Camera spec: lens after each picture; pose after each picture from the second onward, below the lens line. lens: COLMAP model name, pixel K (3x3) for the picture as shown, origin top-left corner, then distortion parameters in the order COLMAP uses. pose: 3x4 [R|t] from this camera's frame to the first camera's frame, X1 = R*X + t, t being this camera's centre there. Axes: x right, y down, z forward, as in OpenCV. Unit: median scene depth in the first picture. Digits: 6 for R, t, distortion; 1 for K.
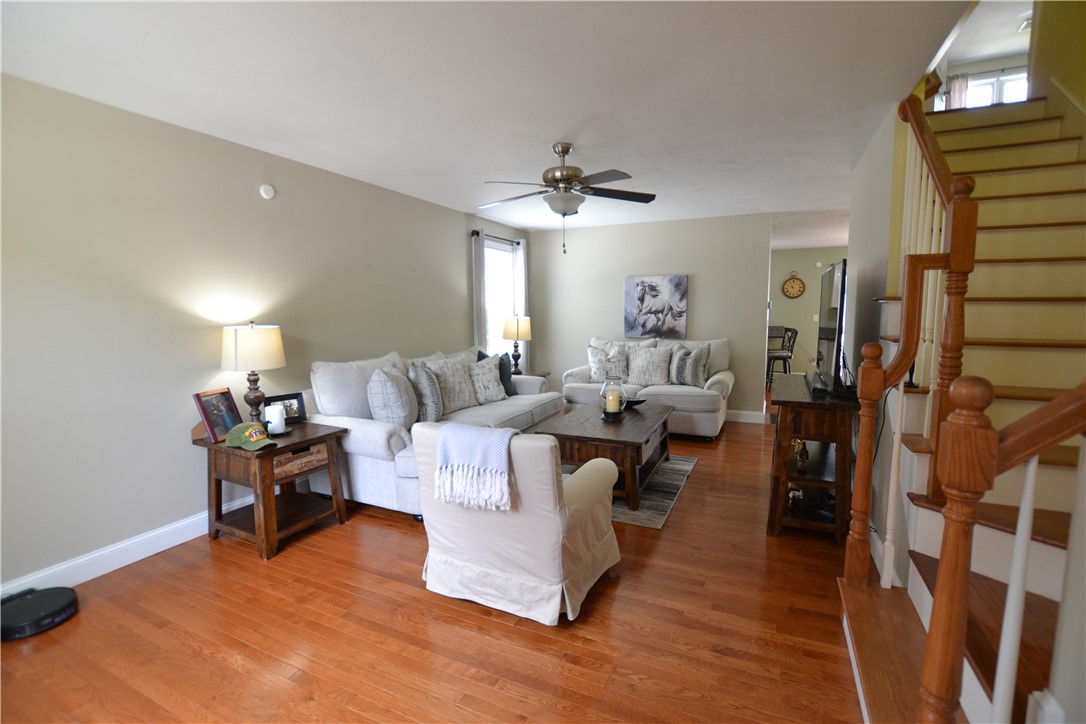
lens RADIAL K [[484.2, 0, 543.0], [0, 484.2, 362.0], [0, 0, 1]] dist [-0.023994, 0.000068]
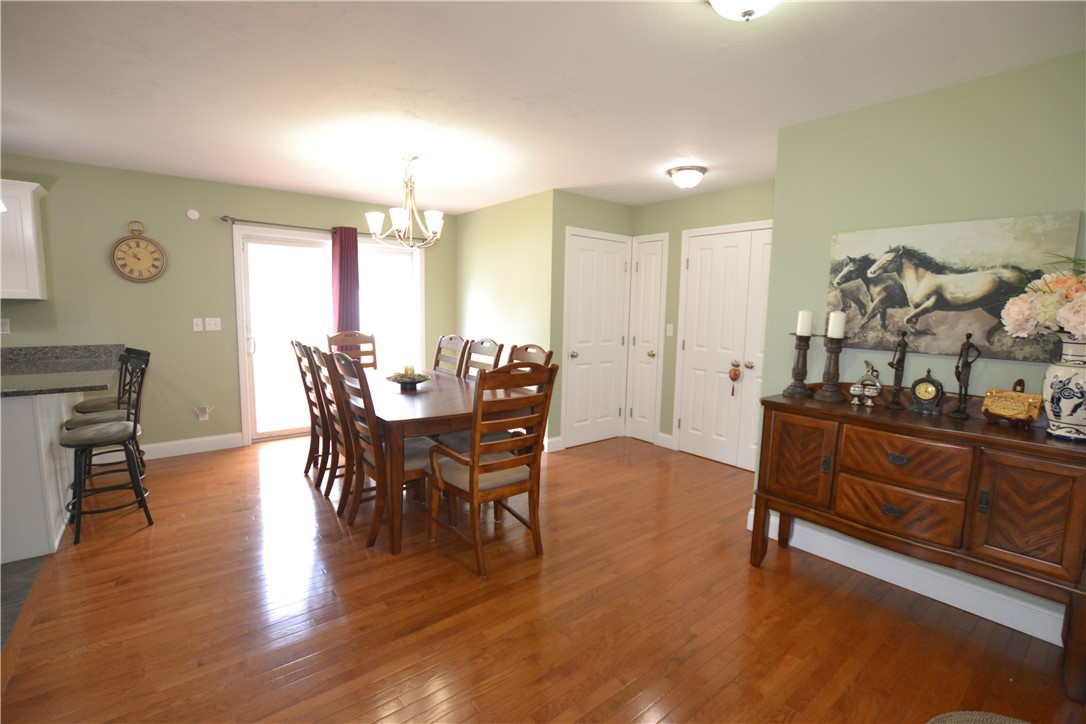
lens RADIAL K [[484.2, 0, 543.0], [0, 484.2, 362.0], [0, 0, 1]] dist [-0.023994, 0.000068]
pose [[0.433307, -0.085755, 0.897157, 0.275037], [0.072407, 0.995557, 0.060190, -0.056741], [-0.898333, 0.038880, 0.437591, 0.464715]]
